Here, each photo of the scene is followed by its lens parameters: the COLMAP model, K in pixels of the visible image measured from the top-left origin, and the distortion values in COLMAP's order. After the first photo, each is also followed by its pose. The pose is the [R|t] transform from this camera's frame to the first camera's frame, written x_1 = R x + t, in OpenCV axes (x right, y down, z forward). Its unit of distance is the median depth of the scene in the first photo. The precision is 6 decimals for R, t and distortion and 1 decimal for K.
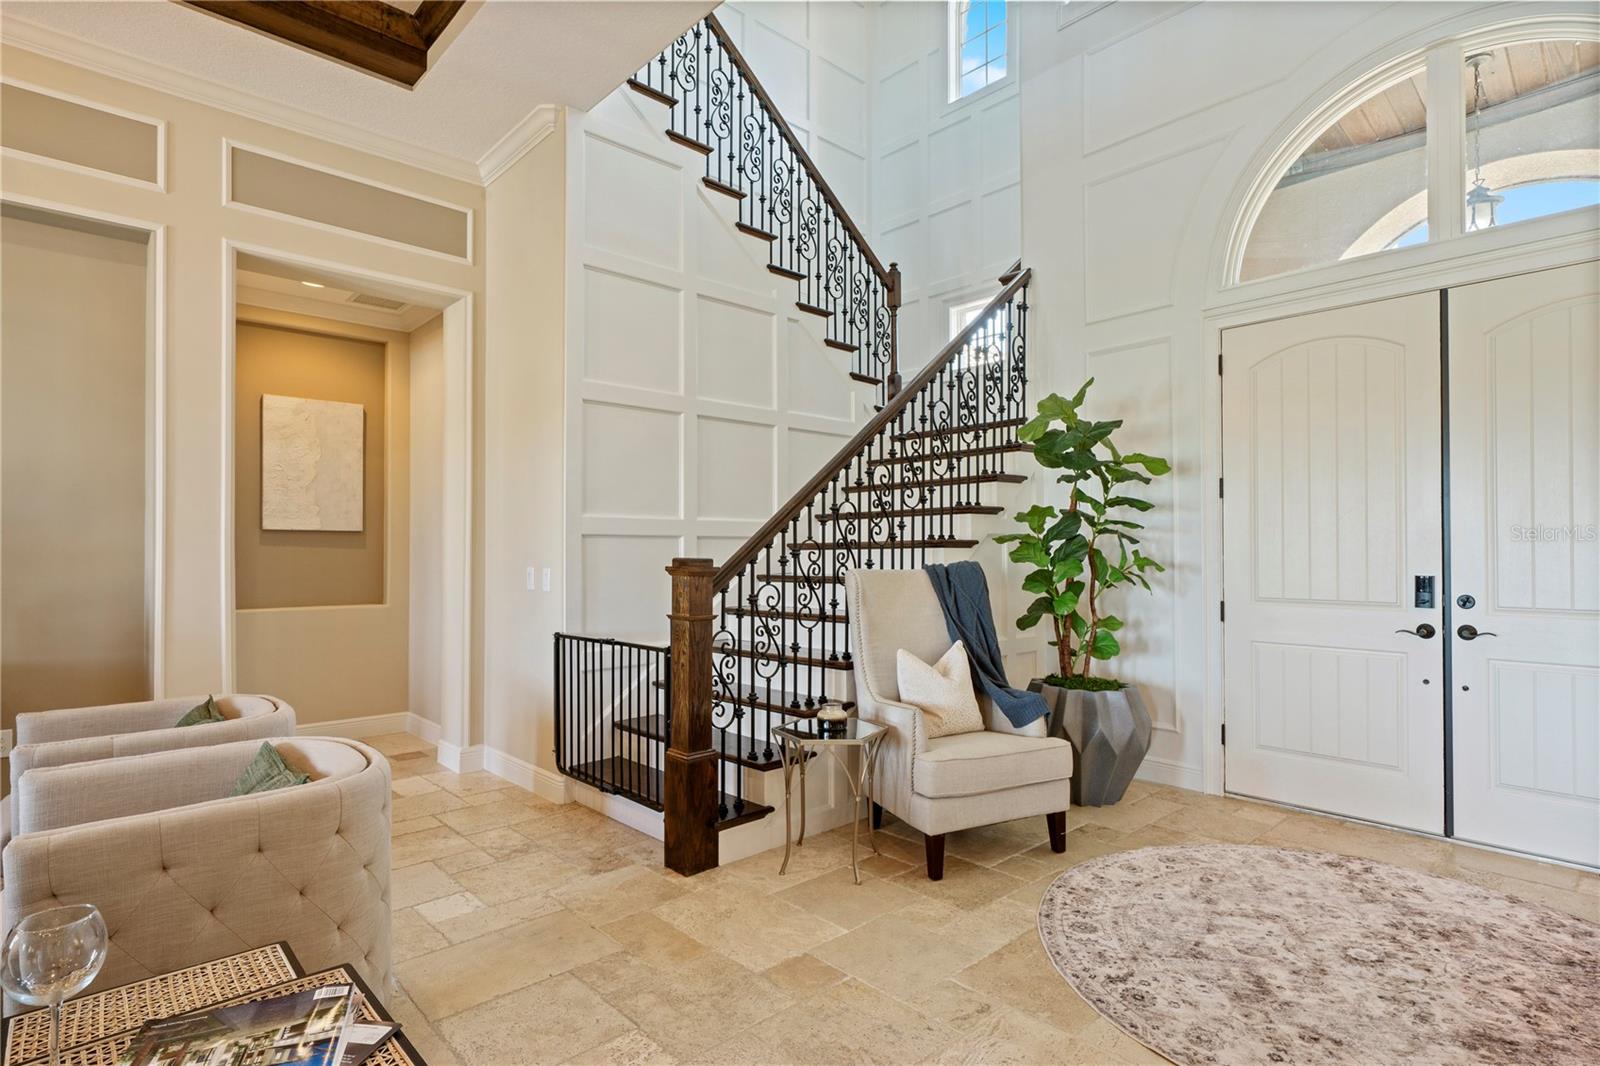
lens RADIAL K [[814.3, 0, 800.2], [0, 814.3, 540.9], [0, 0, 1]] dist [0.000374, -0.000222]
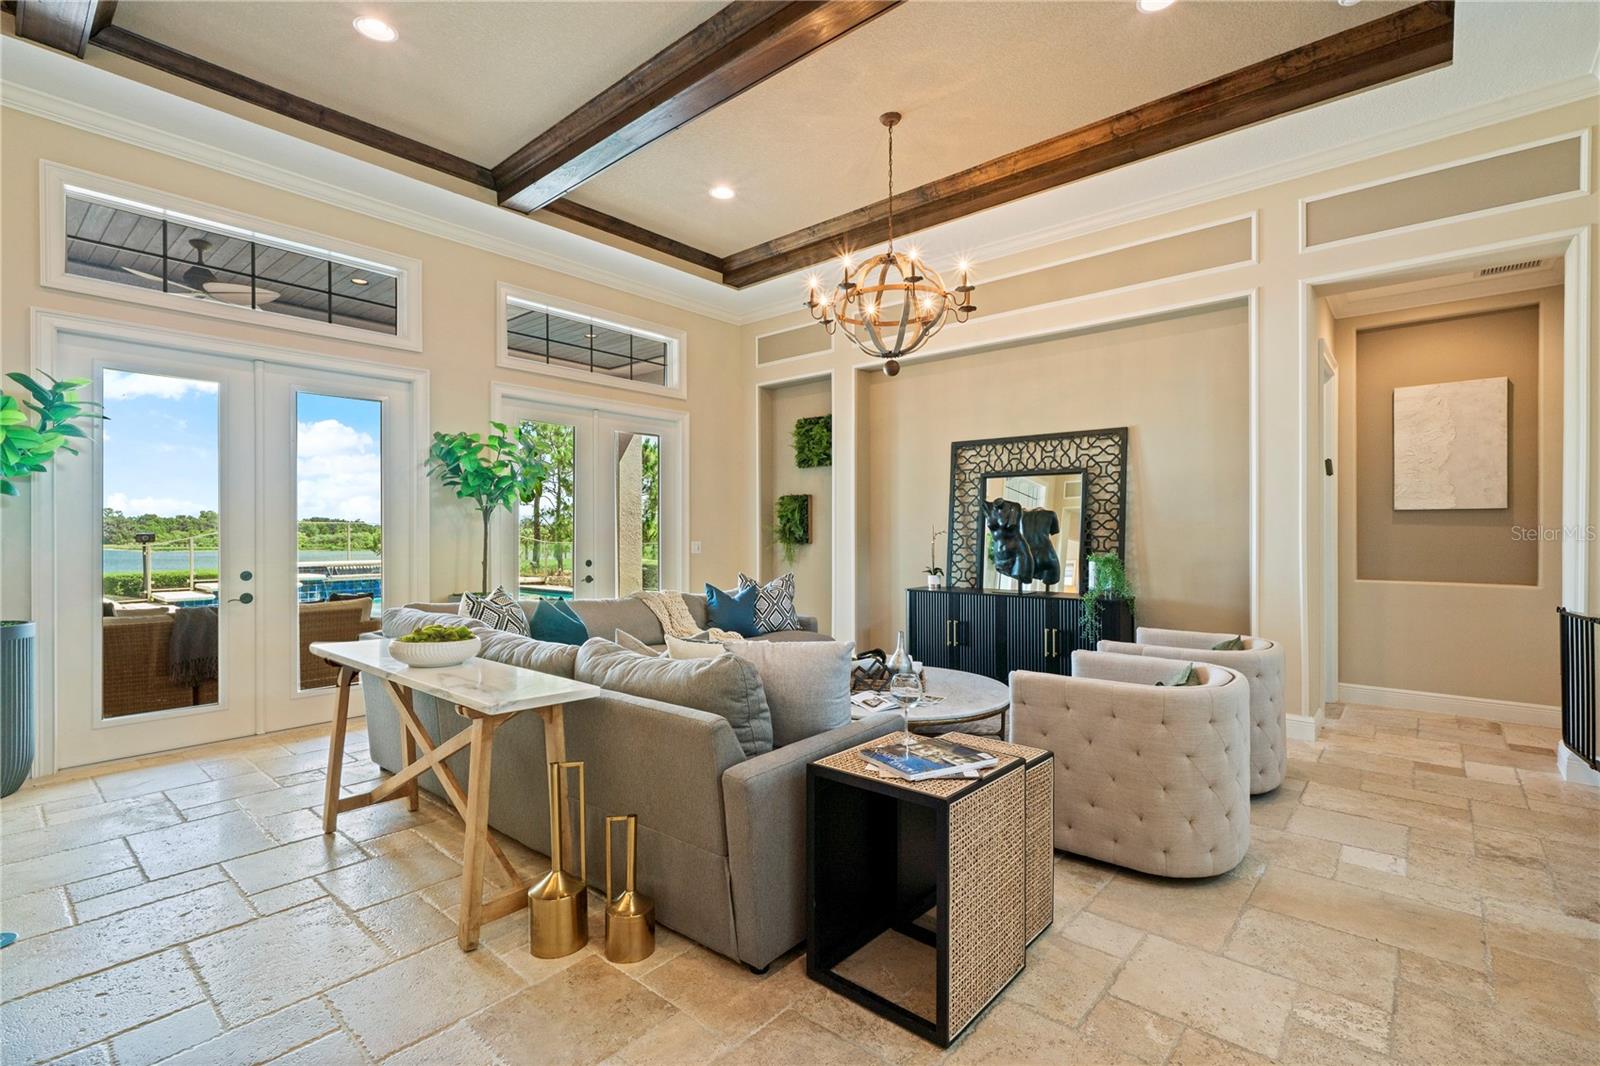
lens RADIAL K [[733.4, 0, 806.0], [0, 733.4, 532.5], [0, 0, 1]] dist [-0.000542, 0.000296]
pose [[0.109944, 0.002351, -0.993935, 0.303202], [0.015429, 0.999873, 0.004072, 0.000663], [0.993818, -0.015783, 0.109894, 0.104200]]
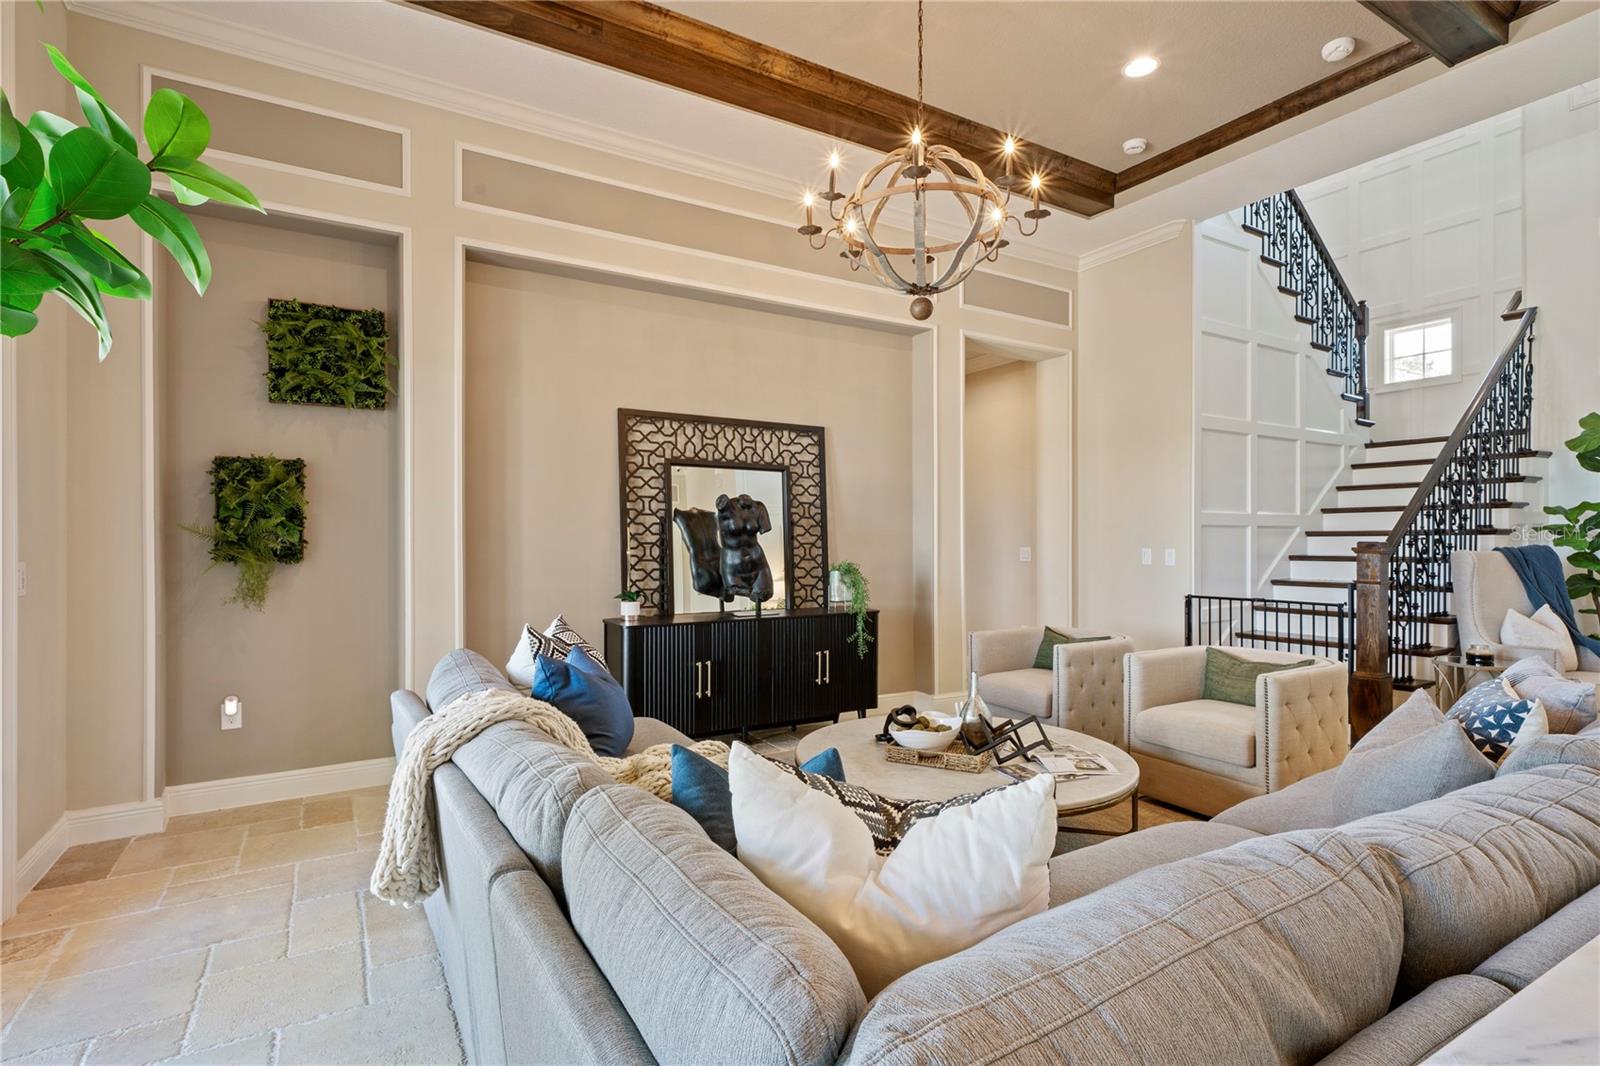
lens RADIAL K [[788.8, 0, 805.9], [0, 788.8, 535.5], [0, 0, 1]] dist [0.000466, 0.000182]
pose [[0.979992, 0.001281, -0.199032, -0.645292], [0.001024, 0.999934, 0.011482, -0.005783], [0.199034, -0.011456, 0.979926, -0.451908]]
